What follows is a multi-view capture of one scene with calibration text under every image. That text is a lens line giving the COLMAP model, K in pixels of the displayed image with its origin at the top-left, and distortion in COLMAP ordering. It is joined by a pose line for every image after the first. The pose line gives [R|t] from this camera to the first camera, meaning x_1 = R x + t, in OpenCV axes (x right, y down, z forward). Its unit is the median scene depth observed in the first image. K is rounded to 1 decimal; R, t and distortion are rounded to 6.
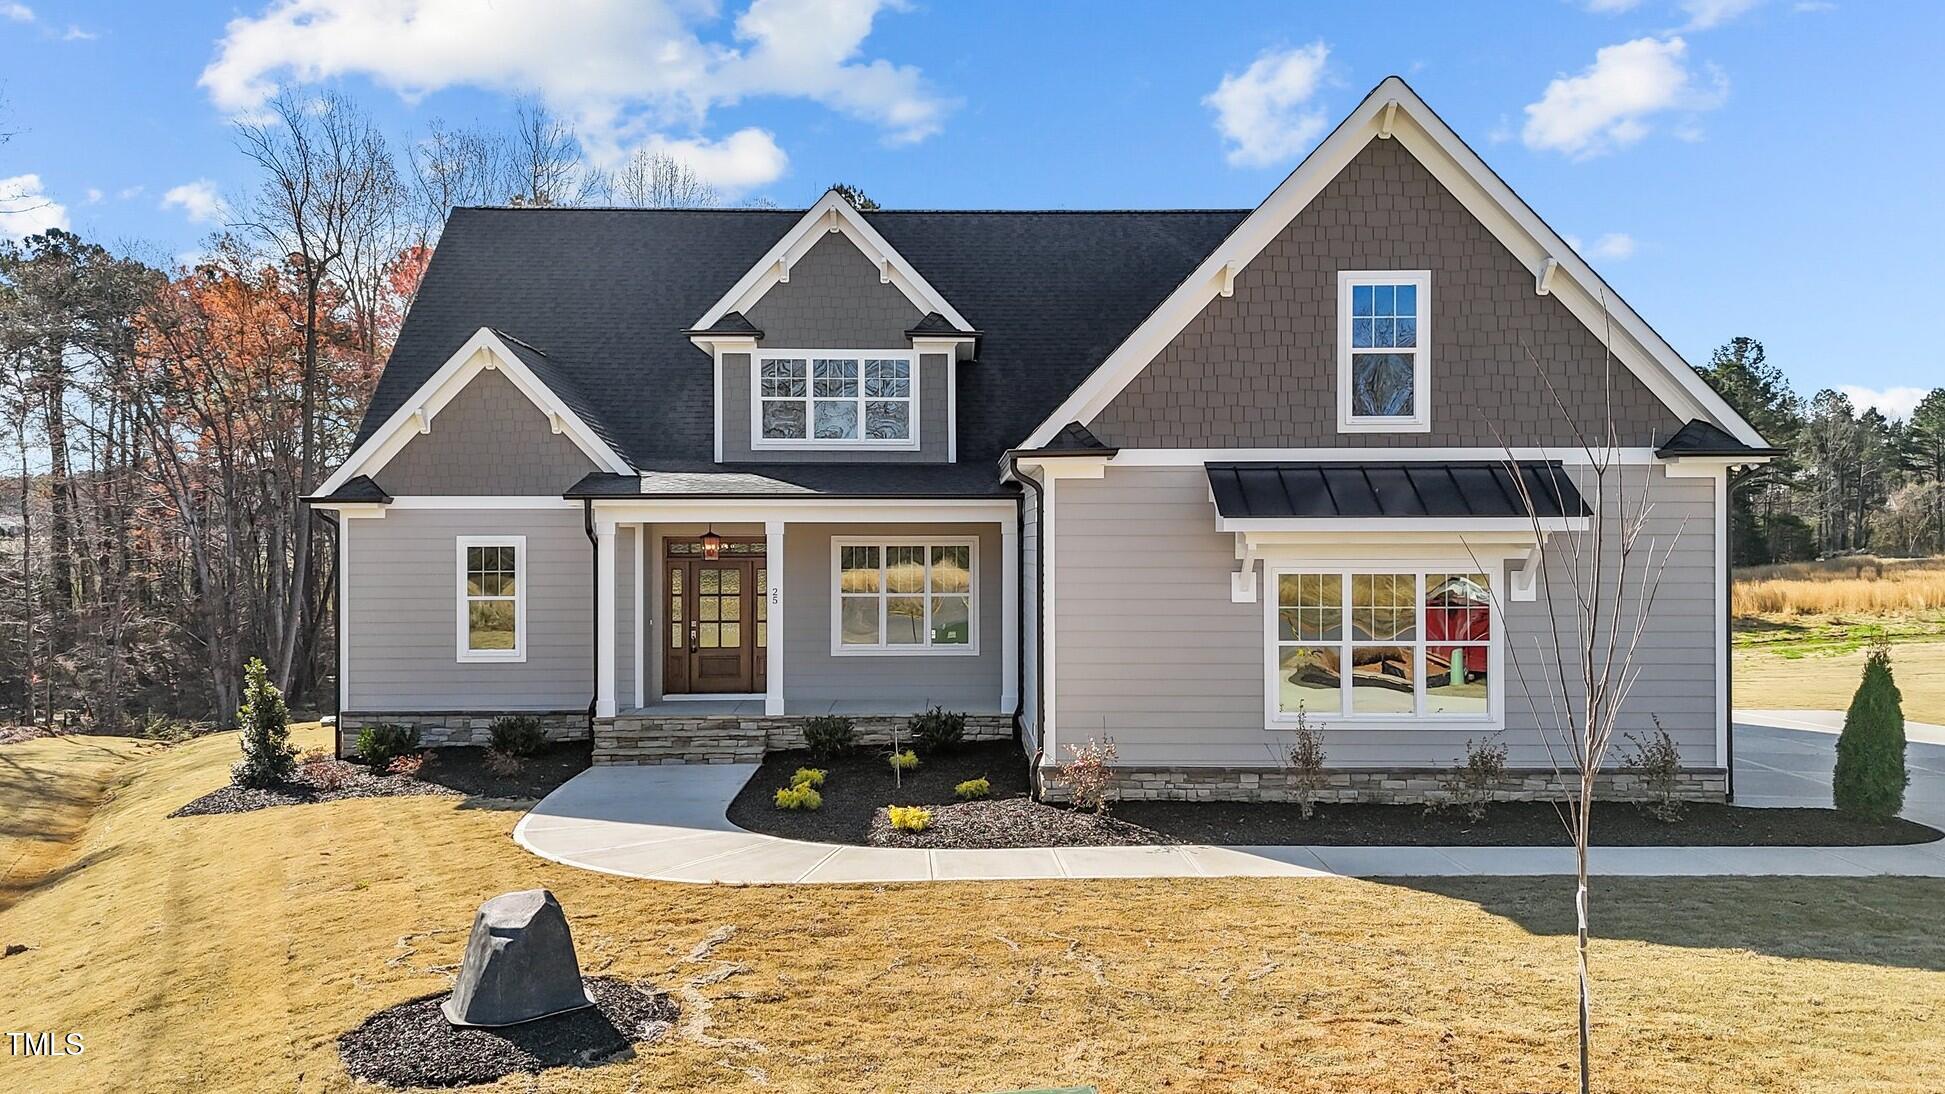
lens RADIAL K [[1347.4, 0, 945.0], [0, 1347.4, 557.6], [0, 0, 1]] dist [0.089423, -0.000953]
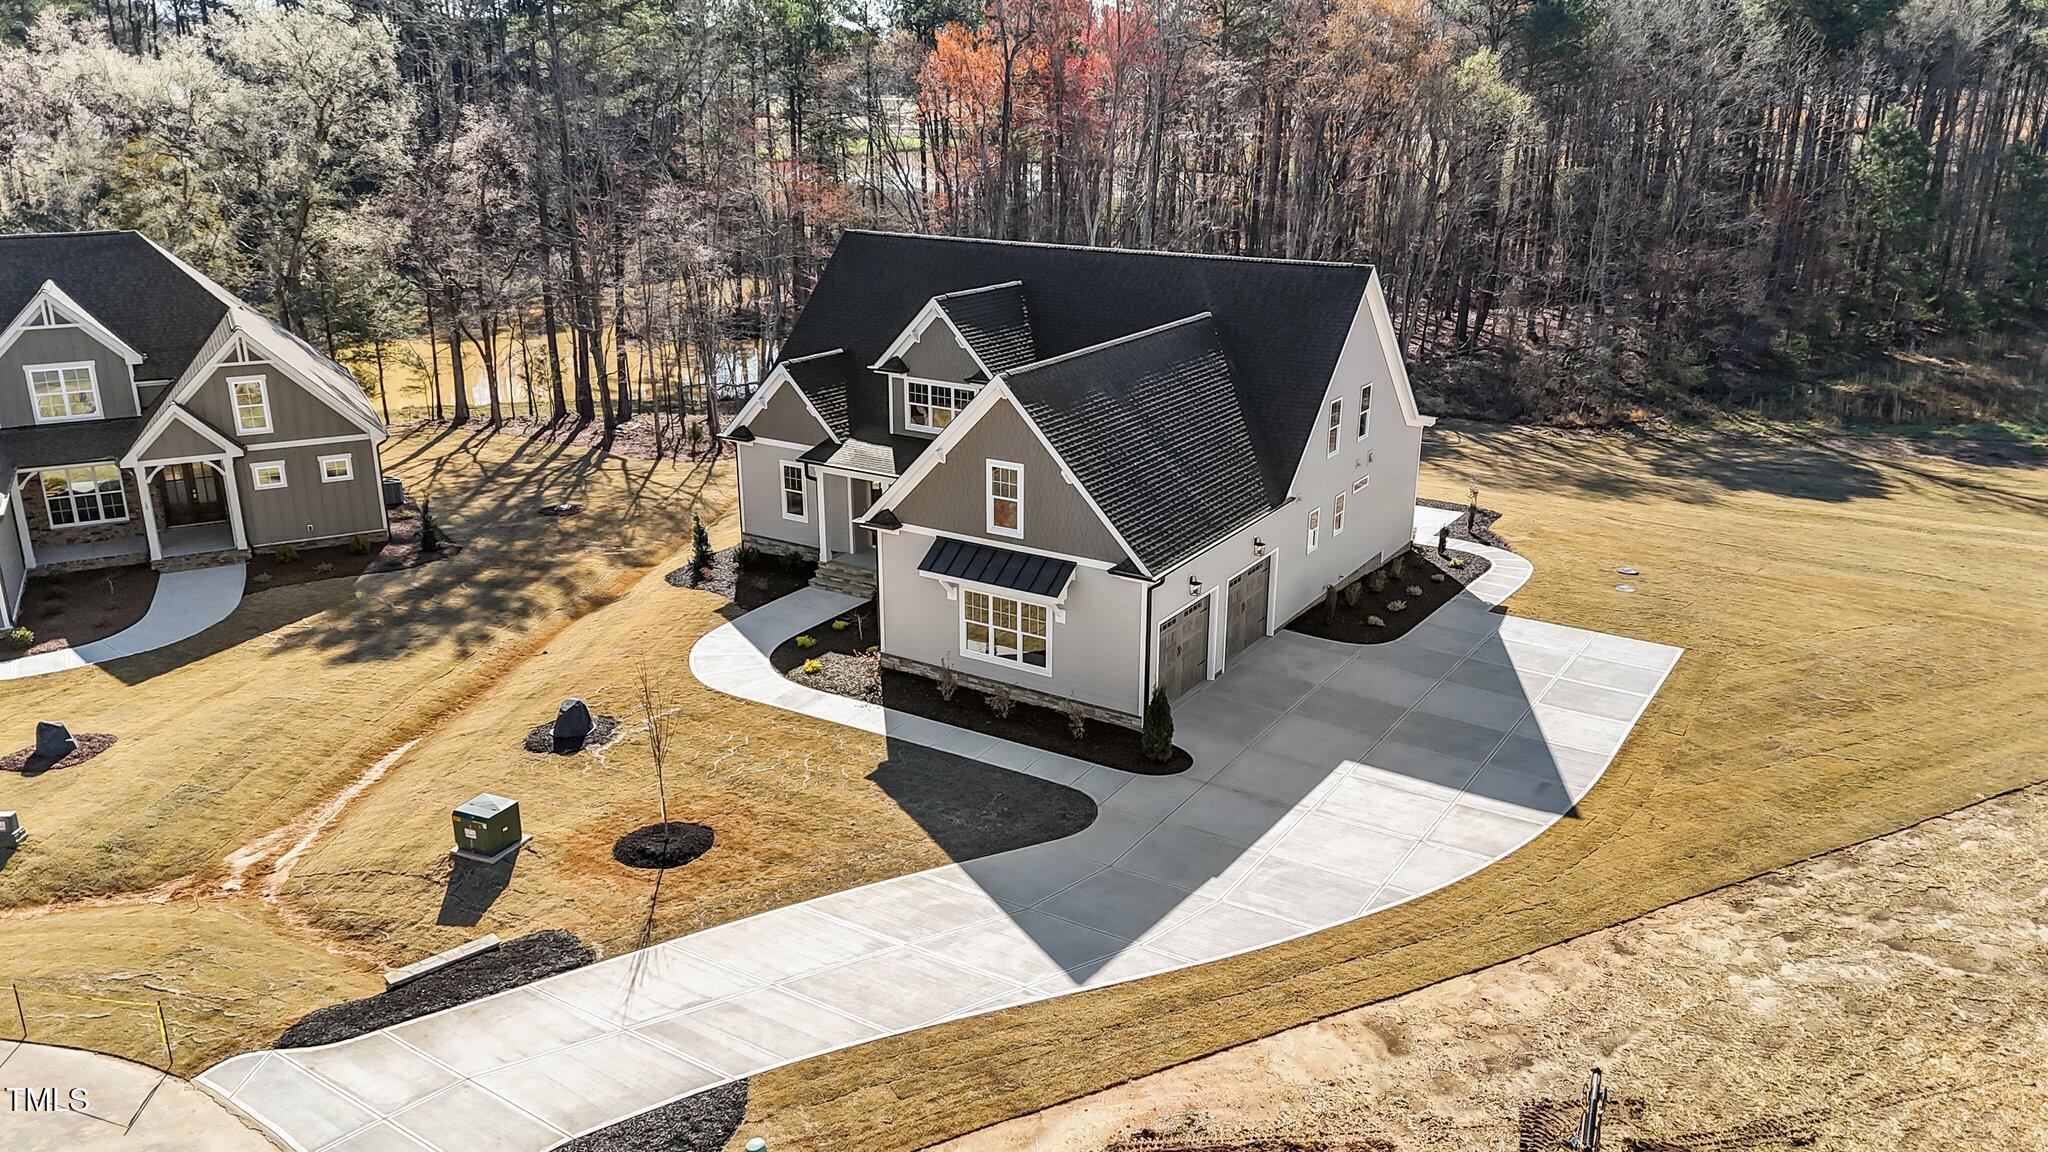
lens RADIAL K [[1507.6, 0, 946.5], [0, 1507.6, 610.6], [0, 0, 1]] dist [-0.004448, -0.005970]
pose [[0.800784, 0.193220, -0.566931, 1.193435], [0.011712, 0.941304, 0.337356, -0.577345], [0.598838, -0.276789, 0.751519, -0.629308]]
